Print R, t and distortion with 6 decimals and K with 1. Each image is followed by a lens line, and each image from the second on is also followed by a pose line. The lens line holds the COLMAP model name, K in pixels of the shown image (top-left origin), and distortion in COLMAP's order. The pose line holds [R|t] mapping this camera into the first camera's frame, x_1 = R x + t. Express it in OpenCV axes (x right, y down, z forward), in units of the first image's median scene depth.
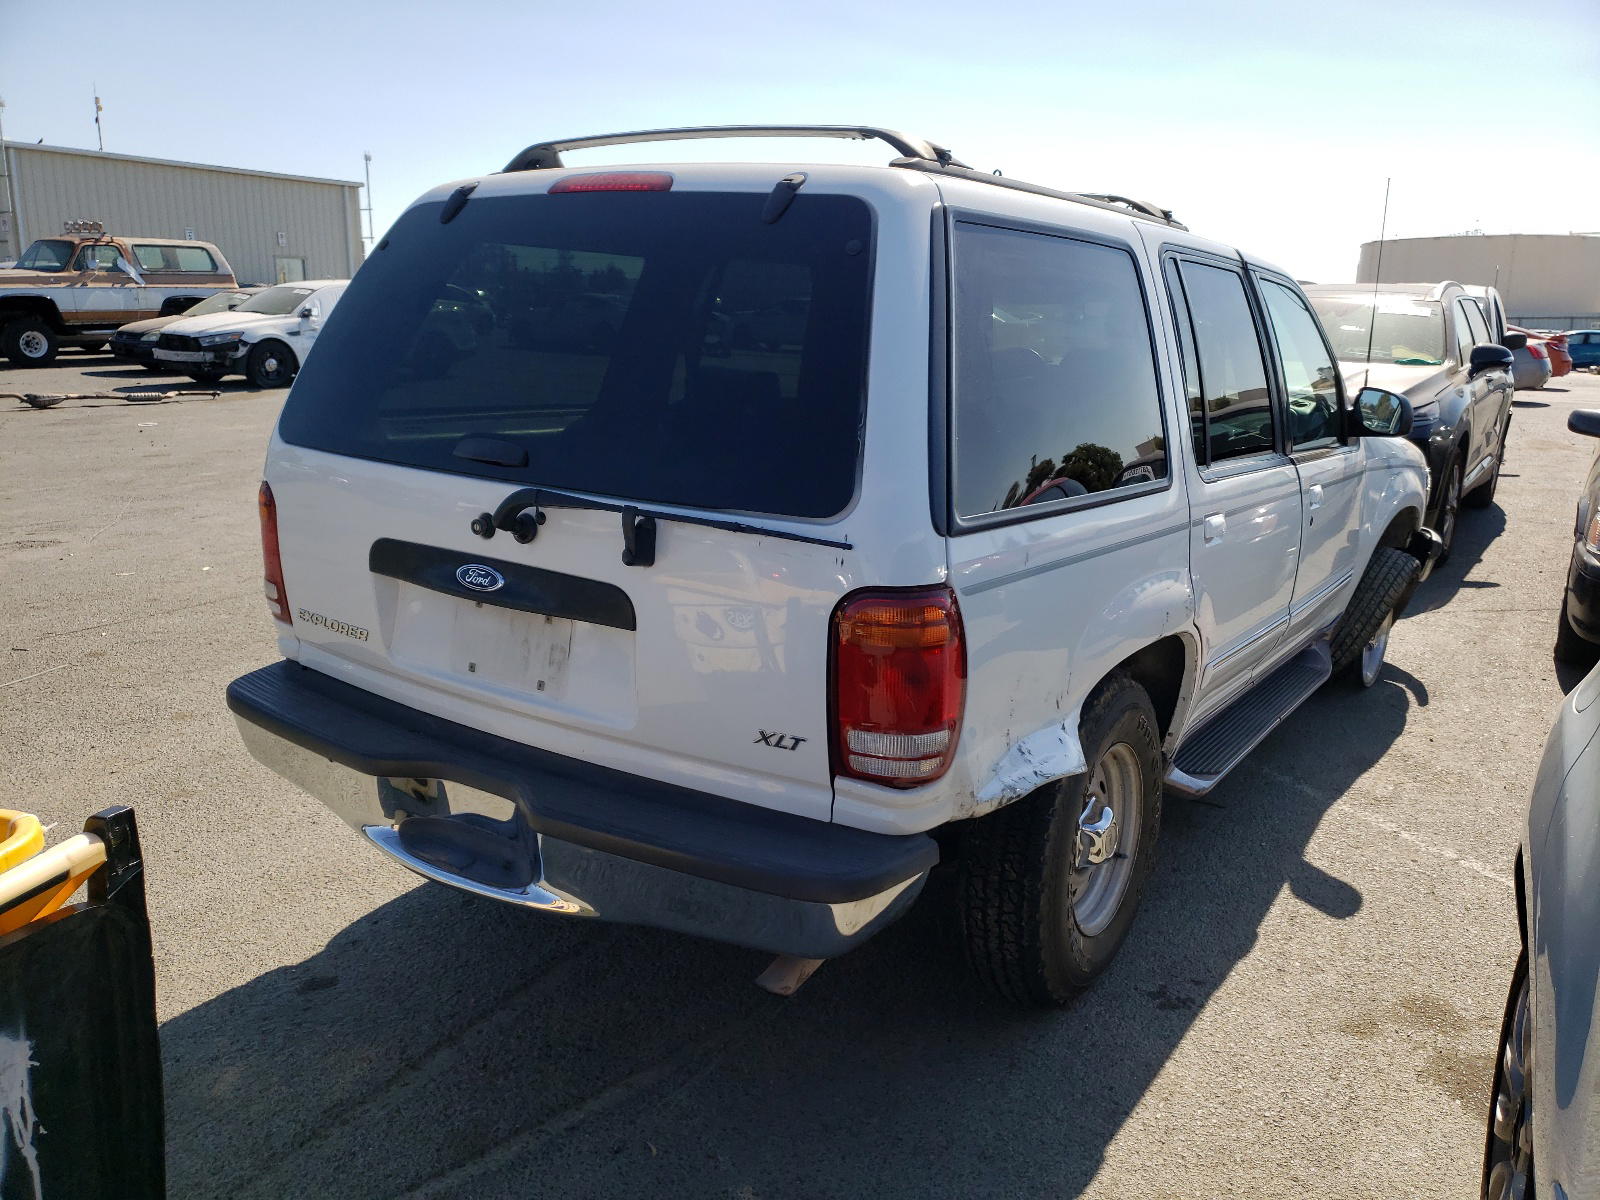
lens RADIAL K [[1238.8, 0, 800.0], [0, 1238.8, 600.0], [0, 0, 1]] dist [0.049986, -0.011106]
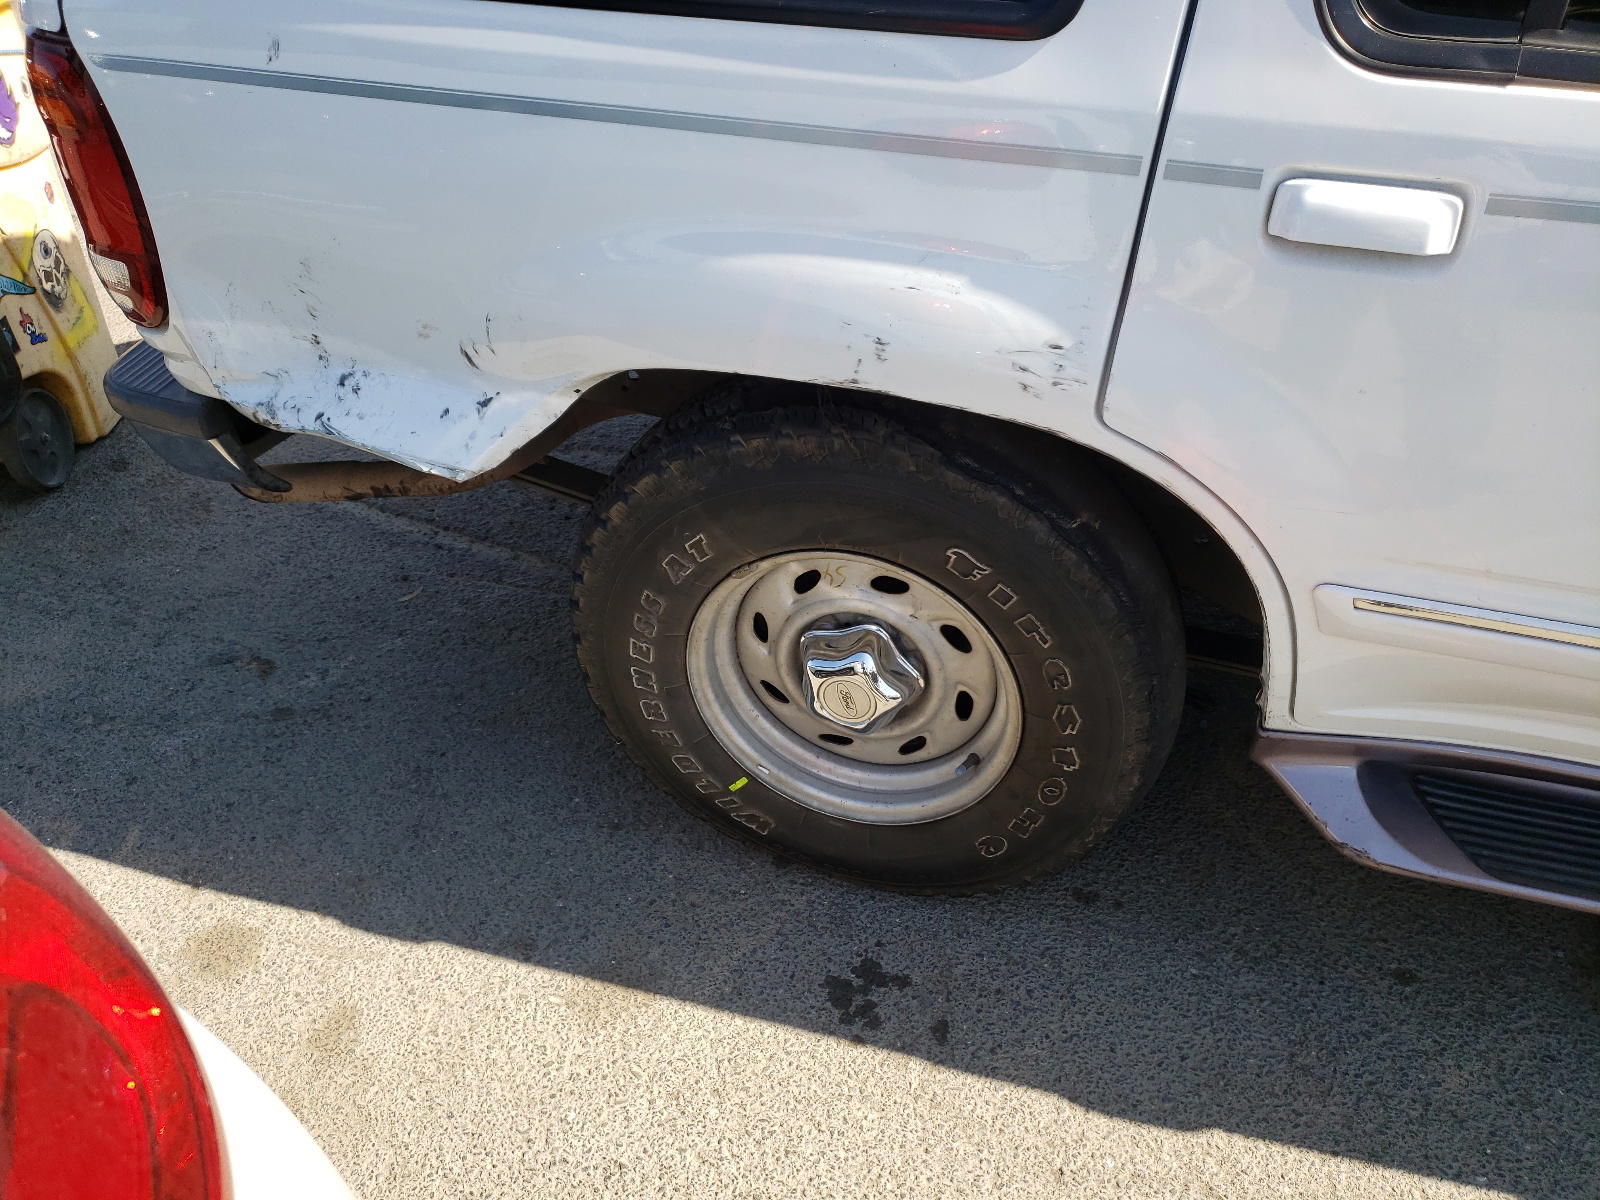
lens RADIAL K [[1281.3, 0, 801.5], [0, 1281.3, 579.9], [0, 0, 1]] dist [0.121741, -0.128815]
pose [[0.312616, 0.554506, -0.771229, 0.679145], [-0.189947, 0.832017, 0.521218, -0.153115], [0.930694, -0.016448, 0.365428, 0.802129]]
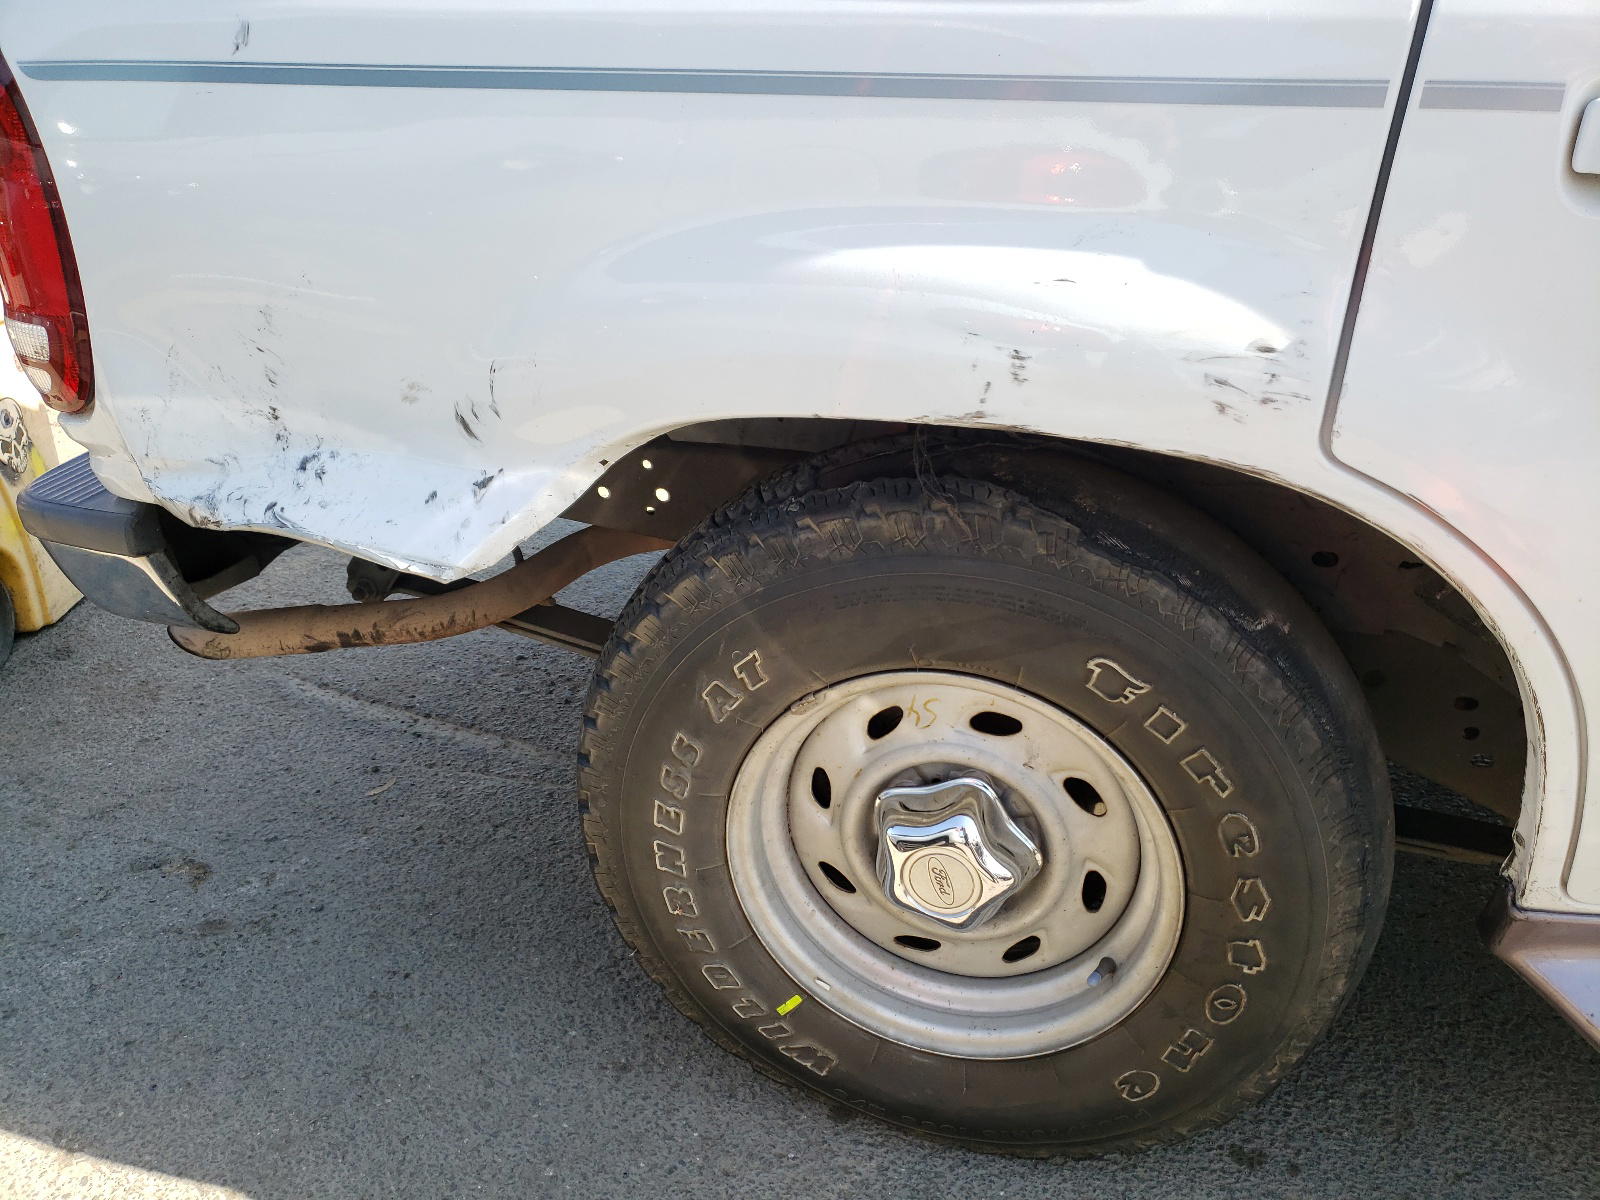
lens RADIAL K [[1238.8, 0, 800.0], [0, 1238.8, 600.0], [0, 0, 1]] dist [0.049986, -0.011106]
pose [[0.328399, 0.397896, -0.856641, 0.572093], [-0.194572, 0.915987, 0.350870, -0.029362], [0.924281, 0.051453, 0.378229, 0.822846]]
